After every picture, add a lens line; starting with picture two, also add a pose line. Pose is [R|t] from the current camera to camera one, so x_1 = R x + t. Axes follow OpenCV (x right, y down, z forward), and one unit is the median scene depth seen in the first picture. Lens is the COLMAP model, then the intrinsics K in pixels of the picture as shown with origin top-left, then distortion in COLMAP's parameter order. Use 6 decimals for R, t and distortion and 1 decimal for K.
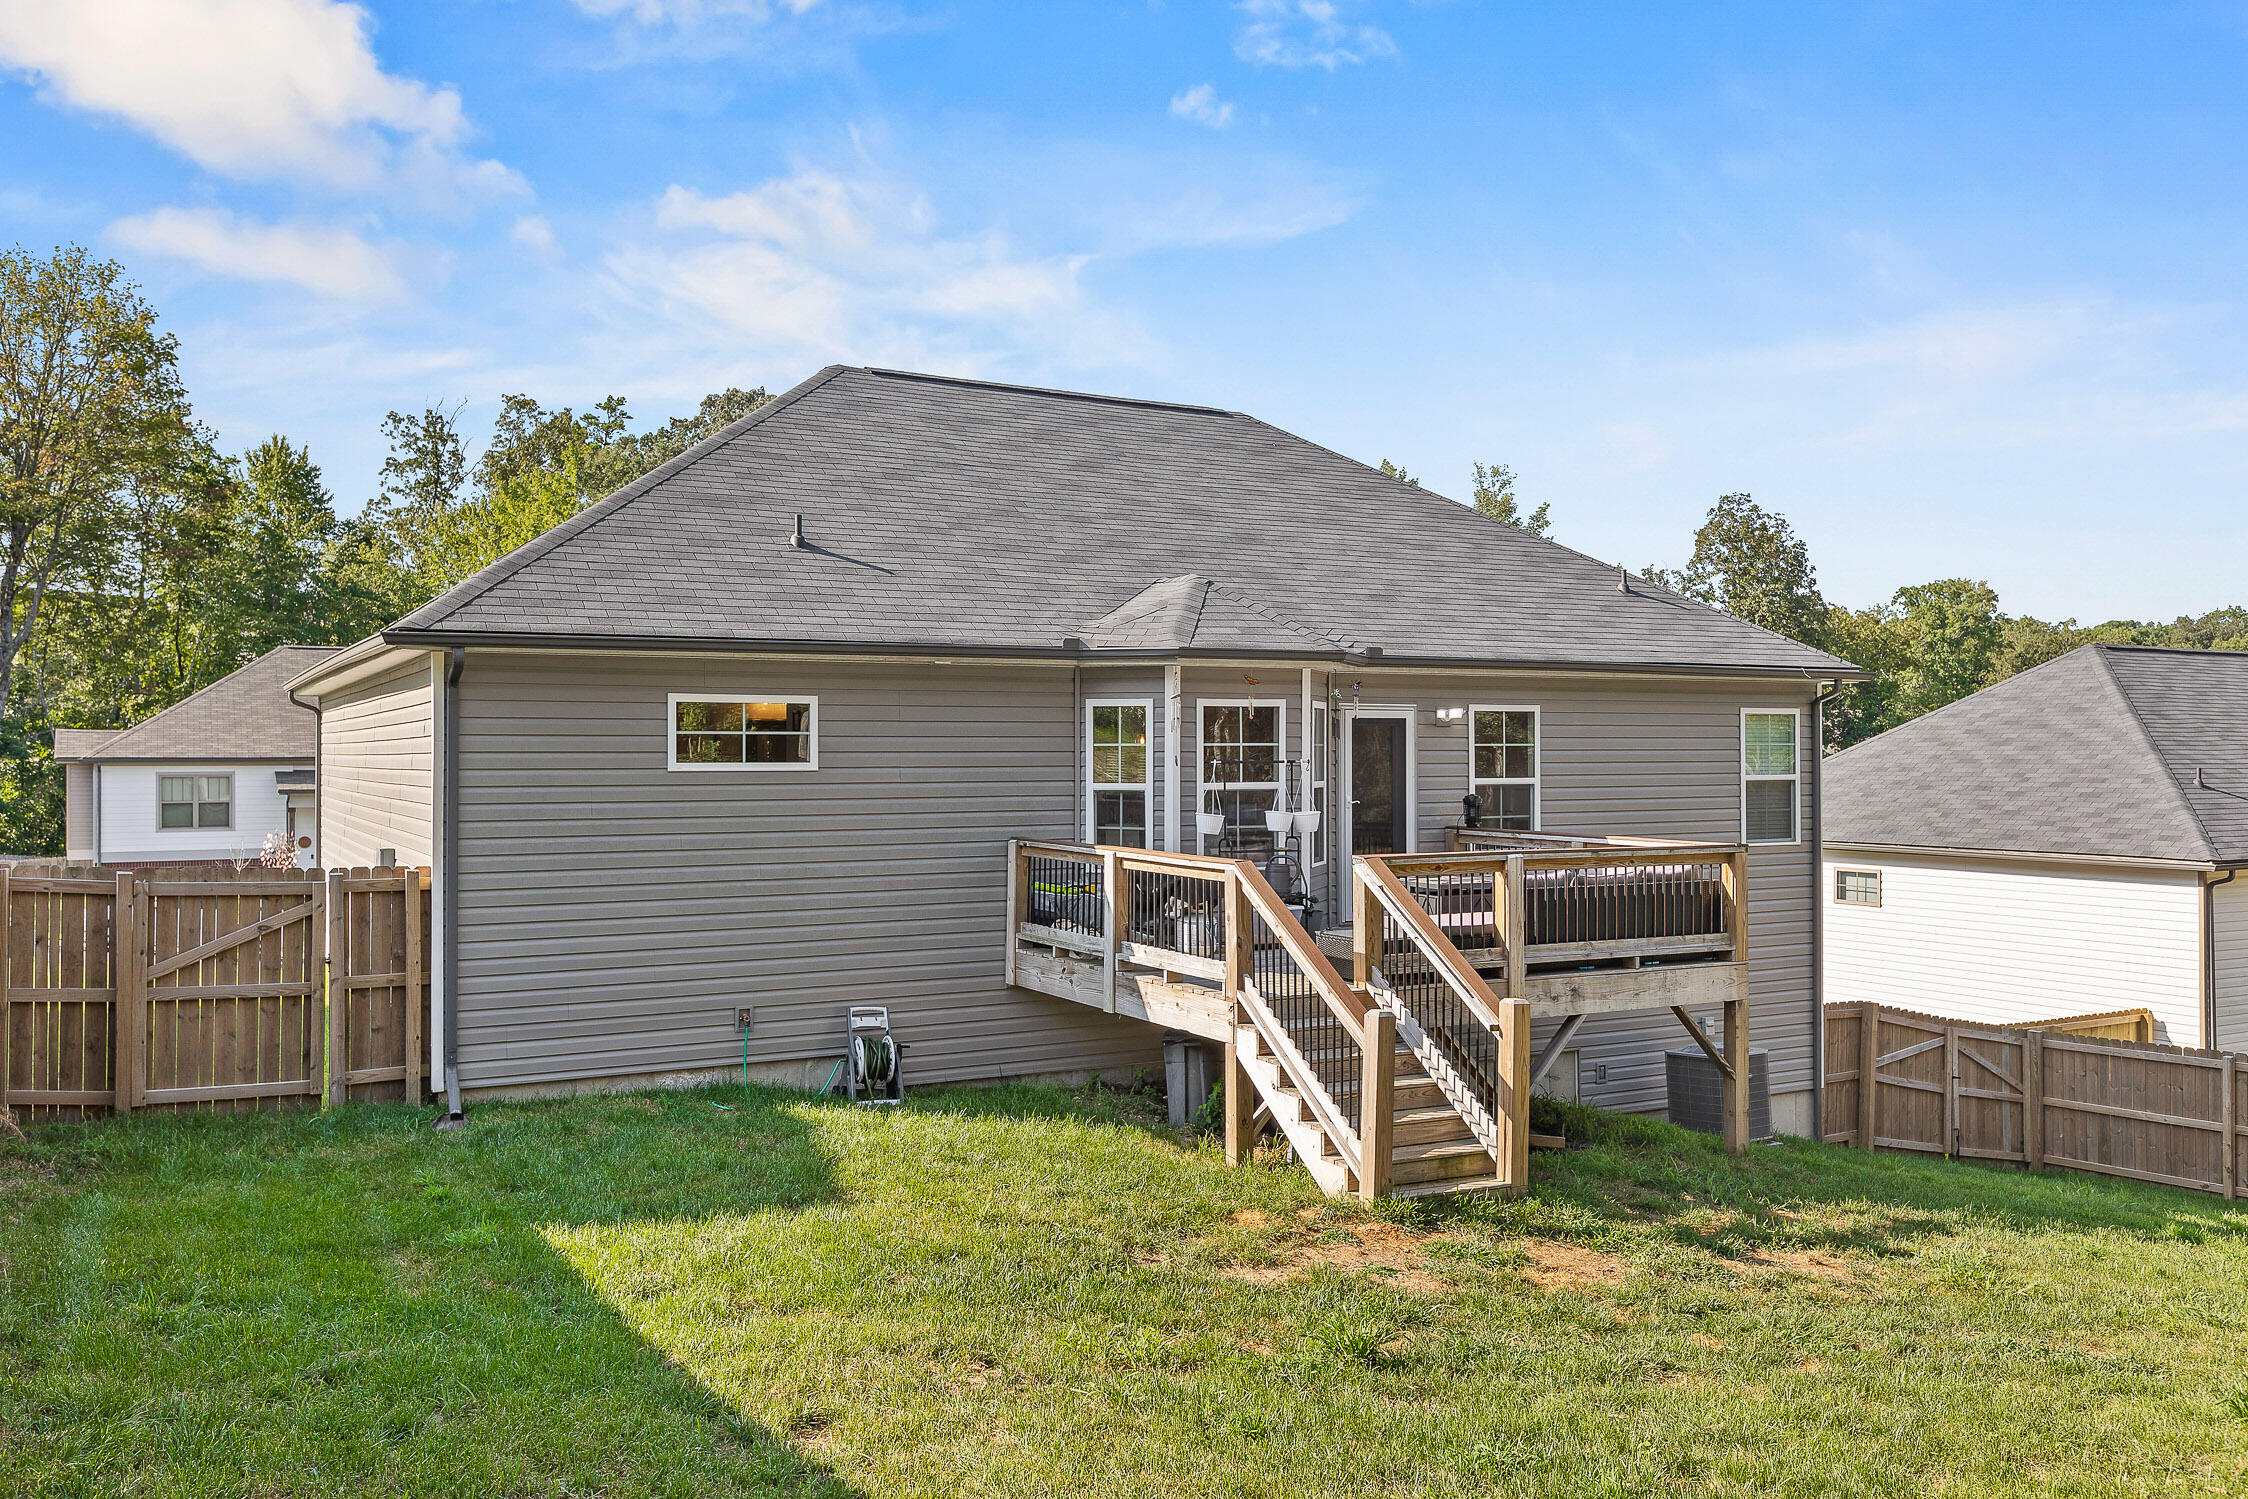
lens RADIAL K [[1832.5, 0, 1123.3], [0, 1832.5, 694.1], [0, 0, 1]] dist [0.032704, -0.050989]
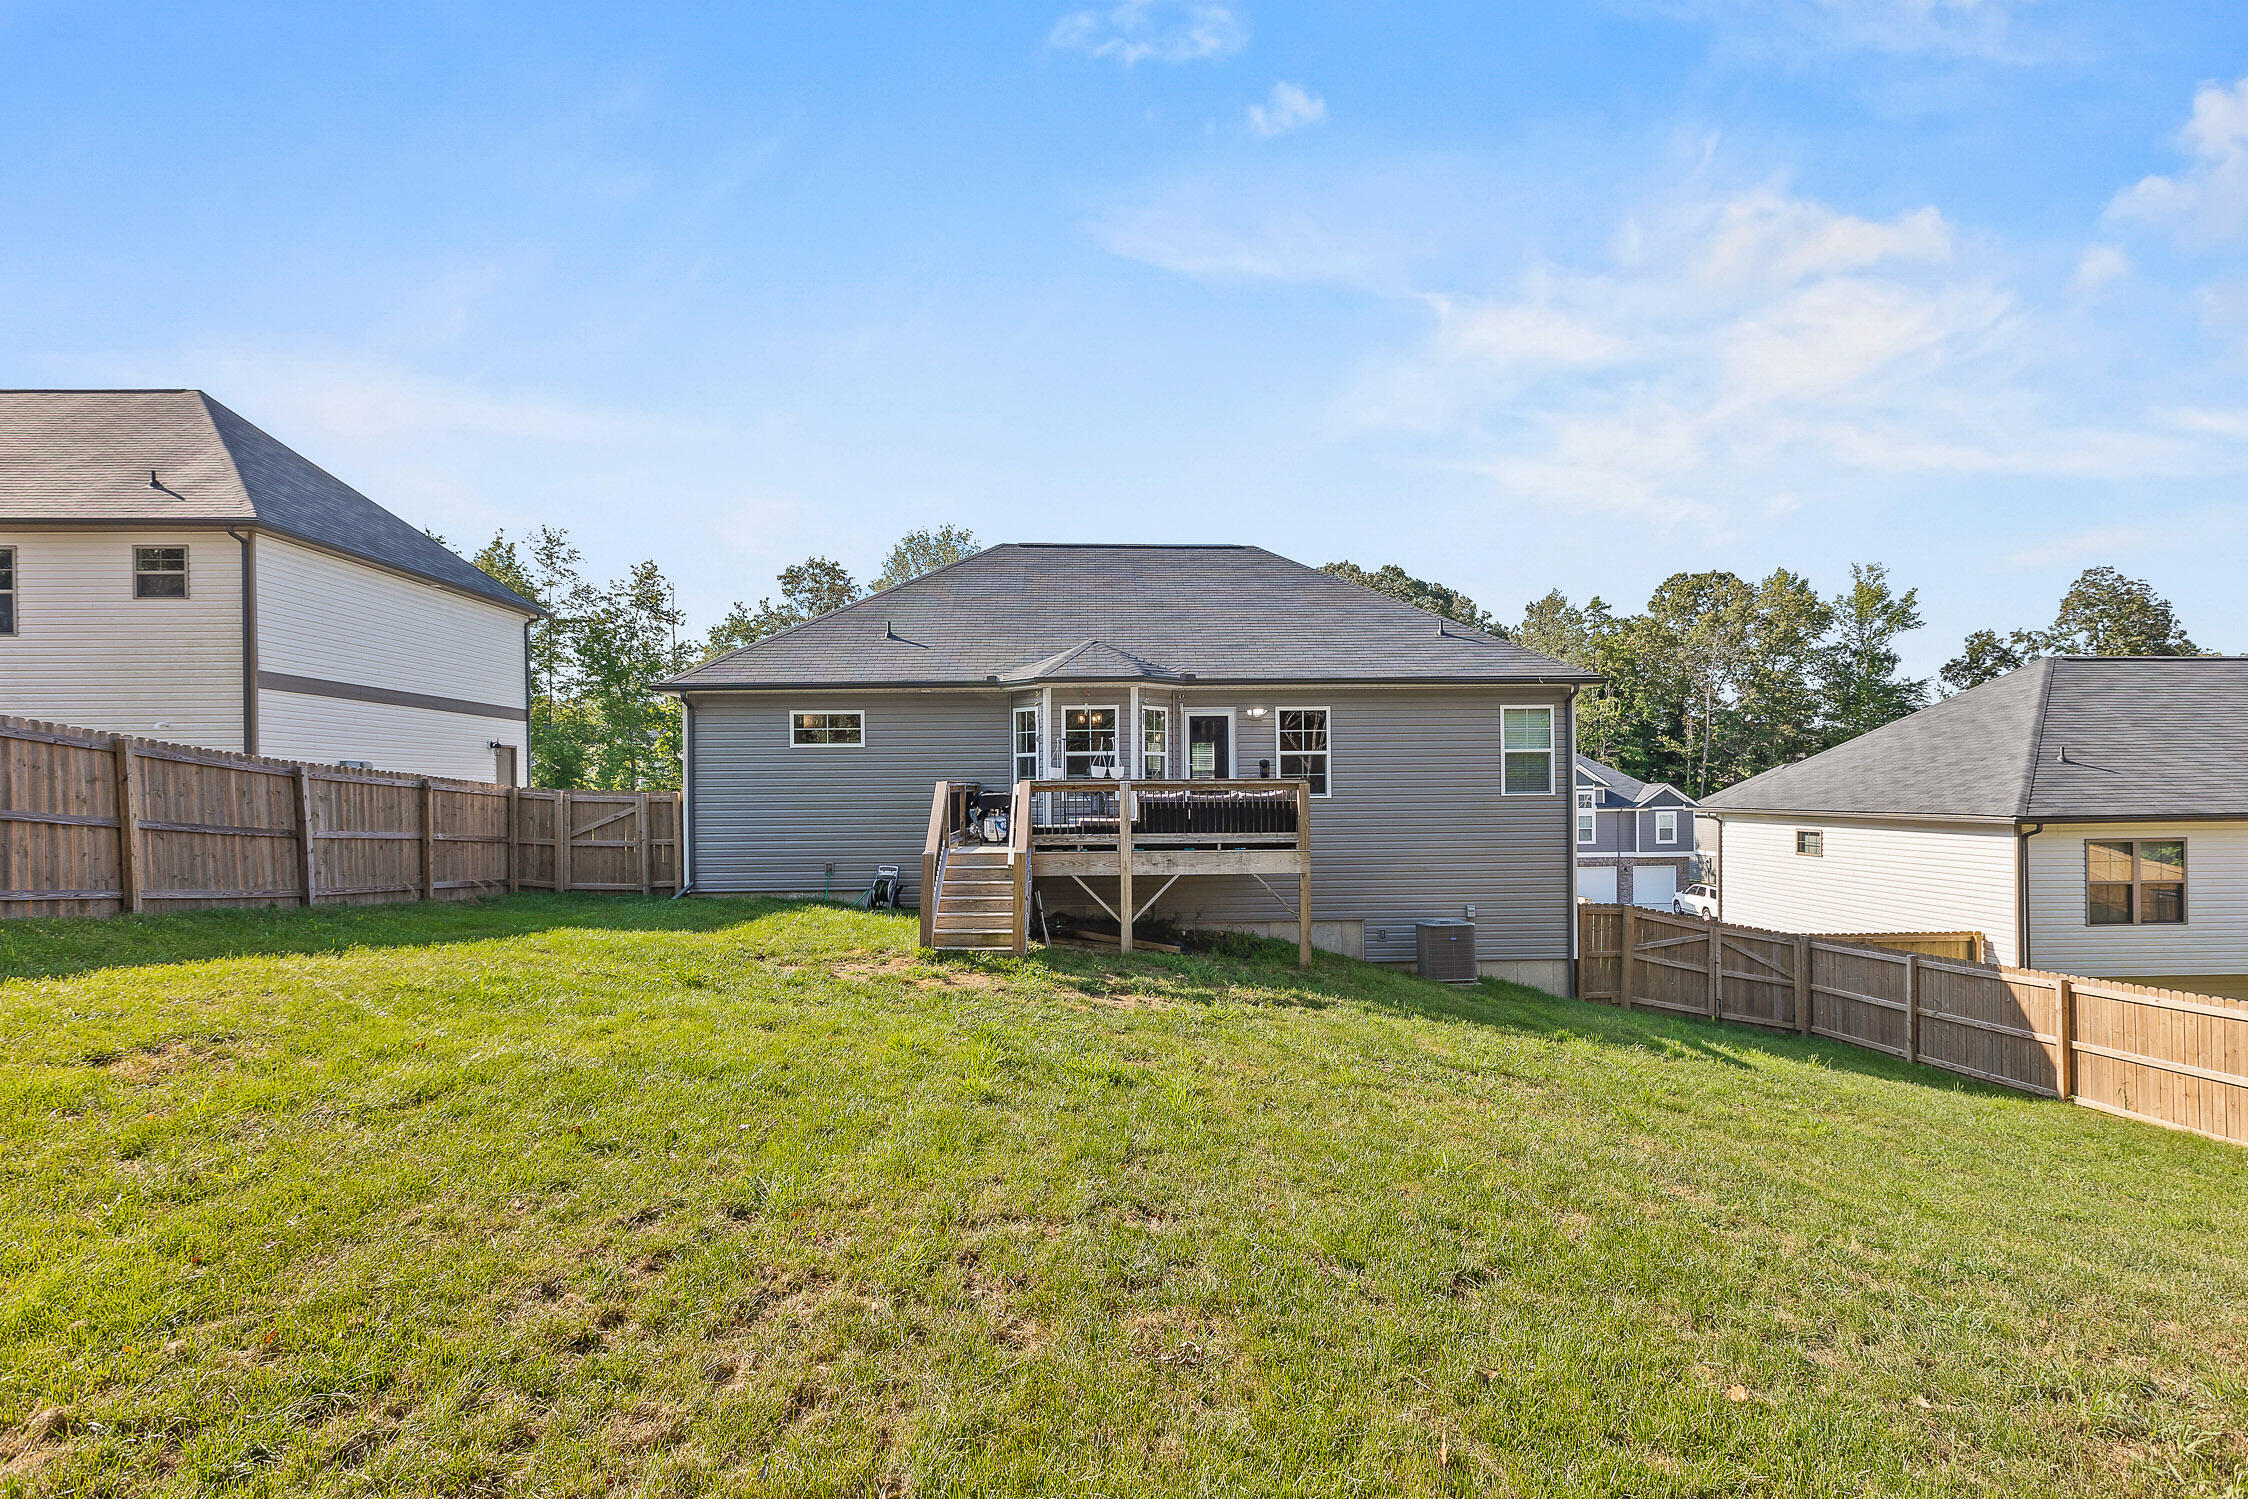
lens RADIAL K [[1085.5, 0, 1065.9], [0, 1085.5, 756.0], [0, 0, 1]] dist [0.010409, 0.000263]
pose [[0.891682, -0.018103, -0.452301, 0.414109], [0.021695, 0.999761, 0.002755, 0.038730], [0.452143, -0.012269, 0.891861, 0.030916]]
